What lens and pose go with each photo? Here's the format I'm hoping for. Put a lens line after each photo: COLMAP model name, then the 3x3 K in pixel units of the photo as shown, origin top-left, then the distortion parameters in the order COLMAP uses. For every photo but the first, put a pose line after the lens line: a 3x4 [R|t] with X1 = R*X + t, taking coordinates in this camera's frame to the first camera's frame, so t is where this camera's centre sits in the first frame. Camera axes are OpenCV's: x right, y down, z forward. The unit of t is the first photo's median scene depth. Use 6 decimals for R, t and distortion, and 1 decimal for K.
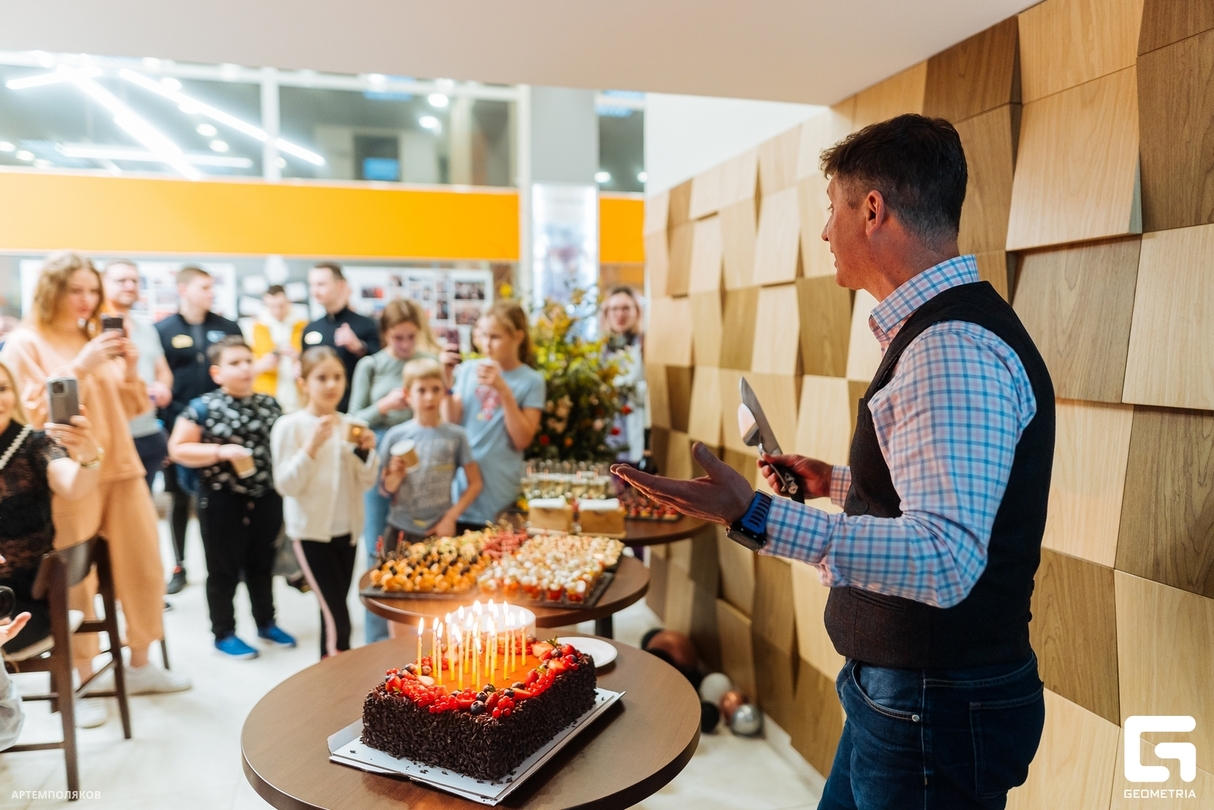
lens RADIAL K [[860.1, 0, 626.5], [0, 860.1, 407.3], [0, 0, 1]] dist [0.001889, 0.003841]
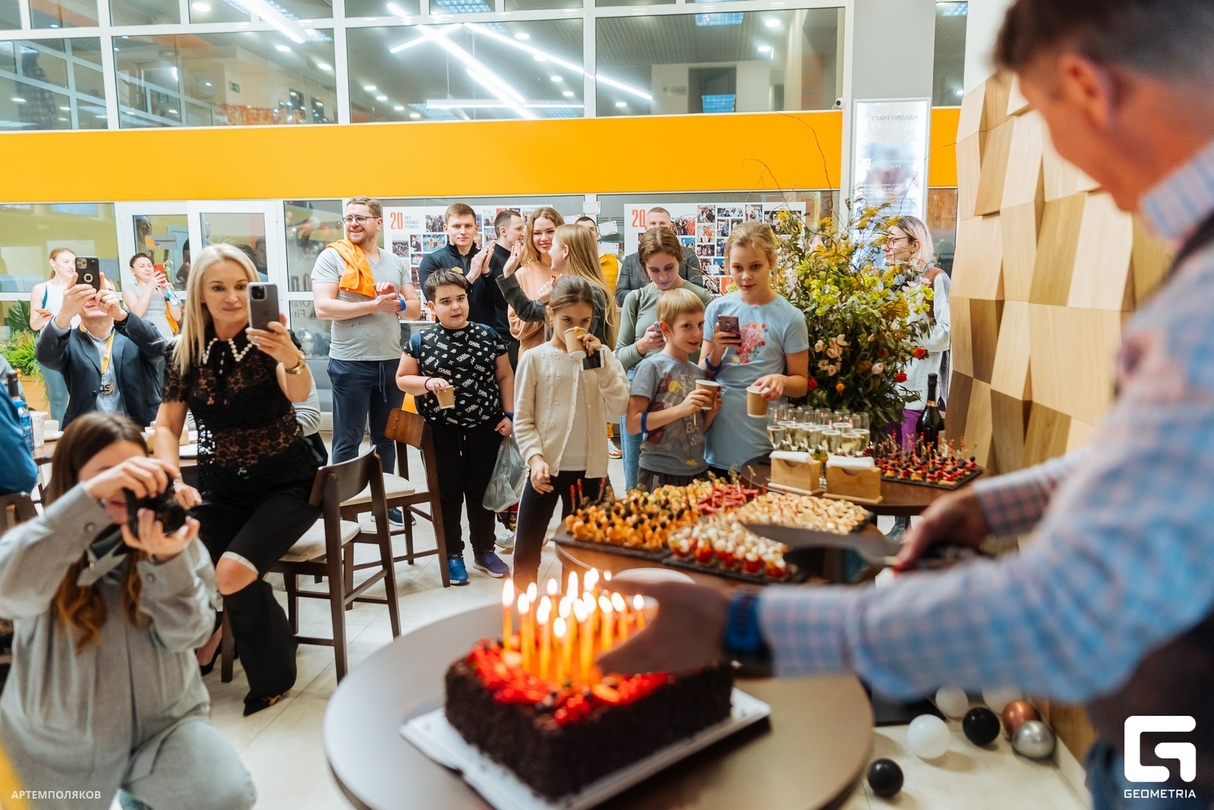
lens RADIAL K [[860.1, 0, 626.5], [0, 860.1, 407.3], [0, 0, 1]] dist [0.001889, 0.003841]
pose [[0.920016, 0.052797, -0.388309, 0.085144], [-0.025779, 0.996890, 0.074466, 0.001543], [0.391033, -0.058499, 0.918516, 0.125913]]
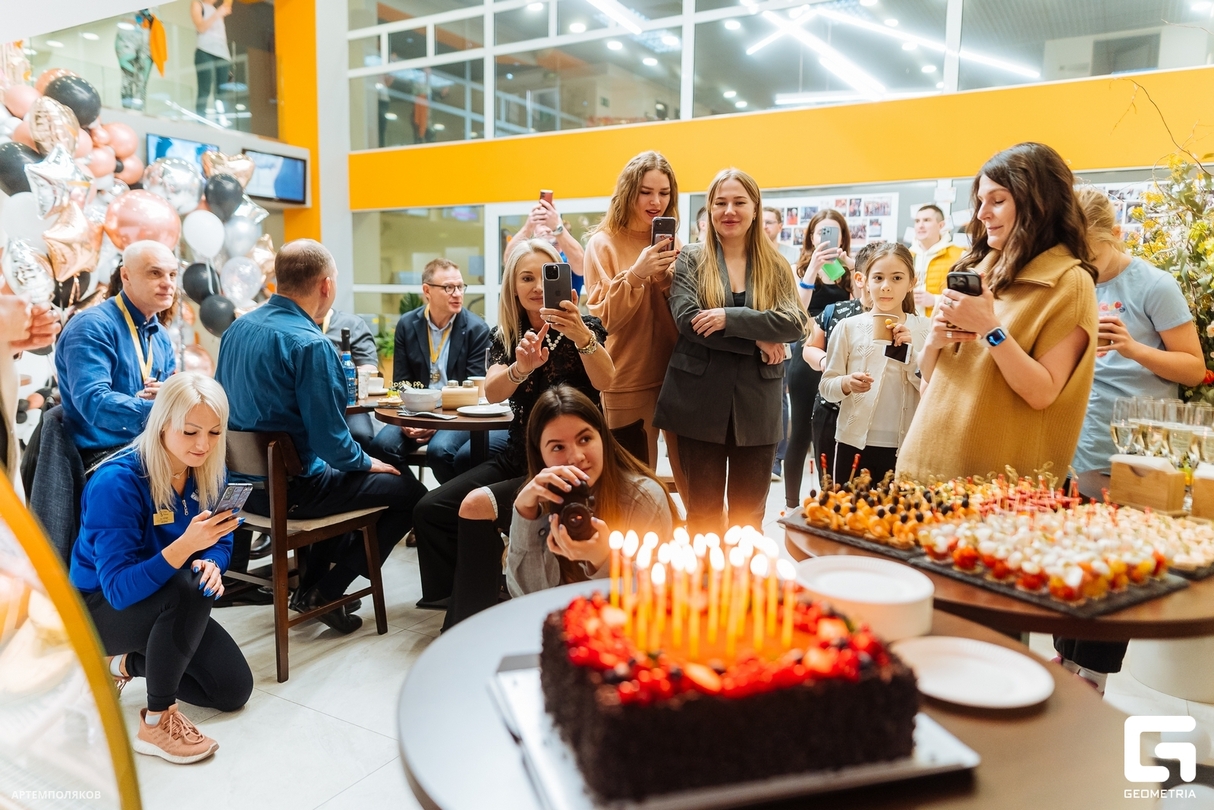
lens RADIAL K [[878.6, 0, 614.5], [0, 878.6, 407.2], [0, 0, 1]] dist [0.004463, 0.000745]
pose [[0.675845, 0.095676, -0.730808, 0.113264], [-0.066923, 0.995409, 0.068427, 0.048870], [0.733999, 0.002661, 0.679145, 0.242053]]
